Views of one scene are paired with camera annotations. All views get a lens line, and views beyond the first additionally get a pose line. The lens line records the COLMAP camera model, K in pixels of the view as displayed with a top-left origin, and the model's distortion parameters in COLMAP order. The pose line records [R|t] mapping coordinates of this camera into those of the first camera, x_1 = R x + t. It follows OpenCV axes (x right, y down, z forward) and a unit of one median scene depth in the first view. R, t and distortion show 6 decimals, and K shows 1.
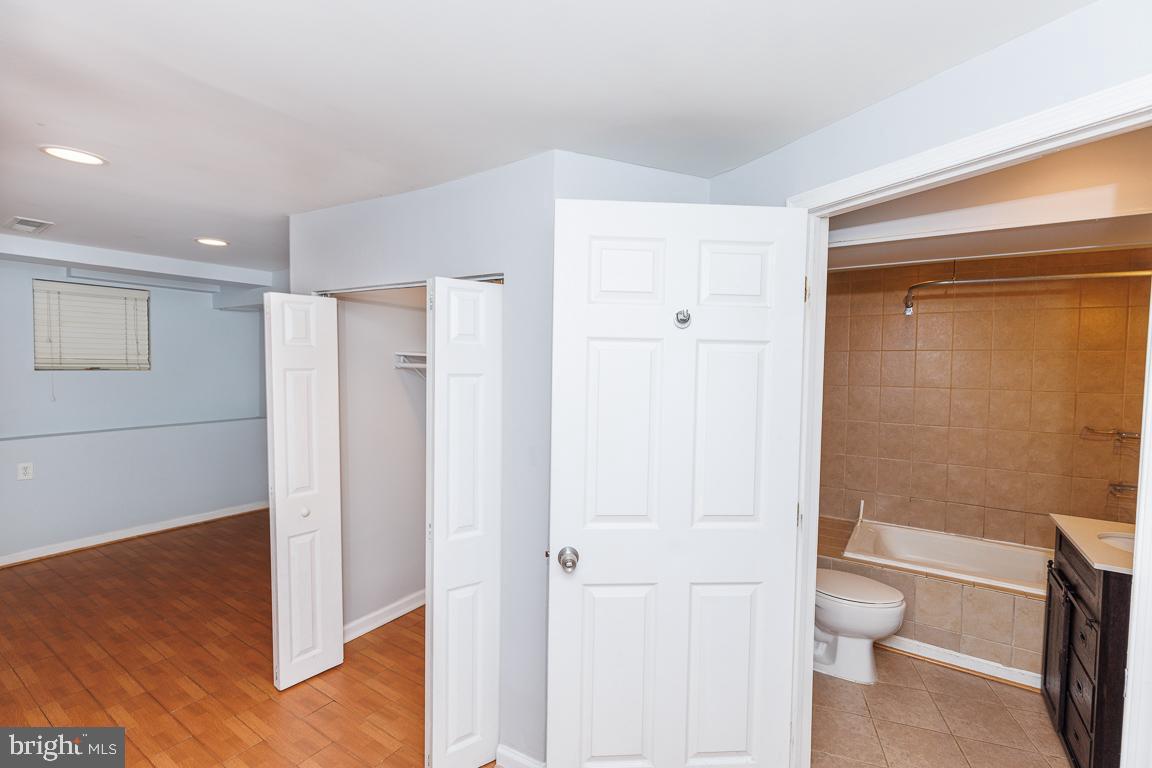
lens RADIAL K [[520.1, 0, 589.2], [0, 520.1, 384.7], [0, 0, 1]] dist [0.003711, 0.000193]
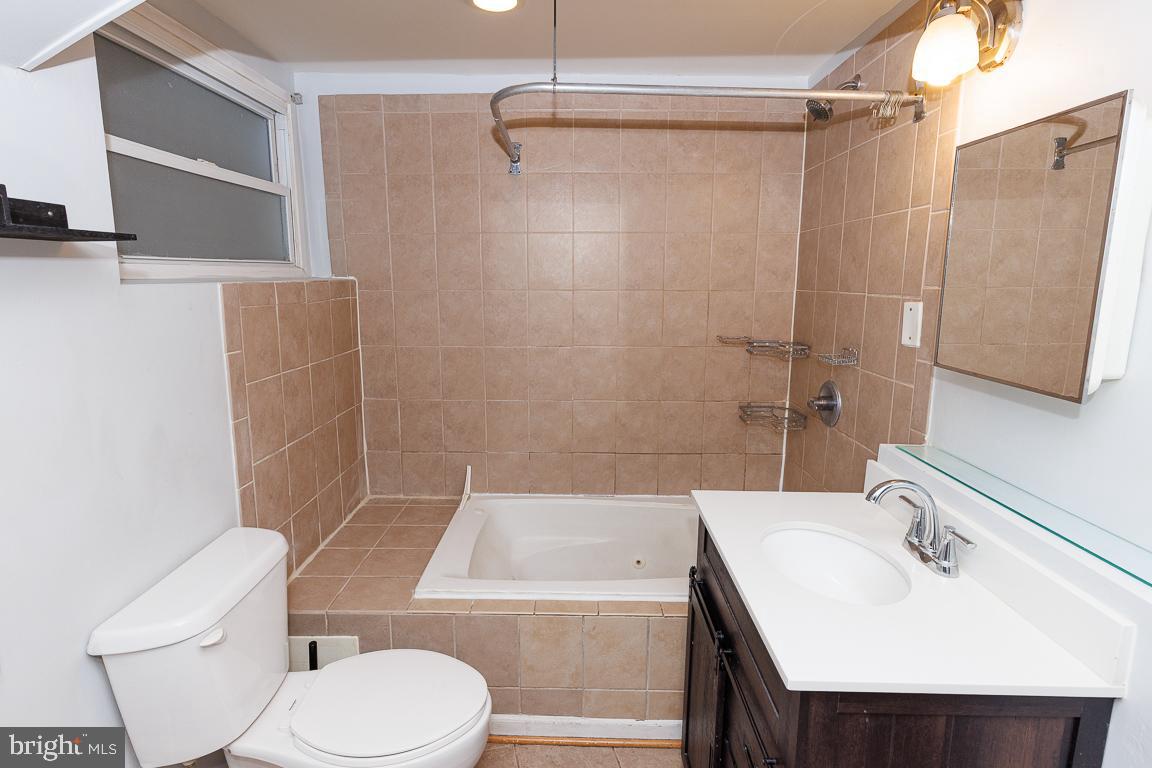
lens RADIAL K [[520.1, 0, 589.2], [0, 520.1, 384.7], [0, 0, 1]] dist [0.003711, 0.000193]
pose [[0.837010, -0.127438, 0.532141, 0.364170], [0.030581, 0.981876, 0.187041, 0.002017], [-0.546333, -0.140282, 0.825737, 0.446401]]
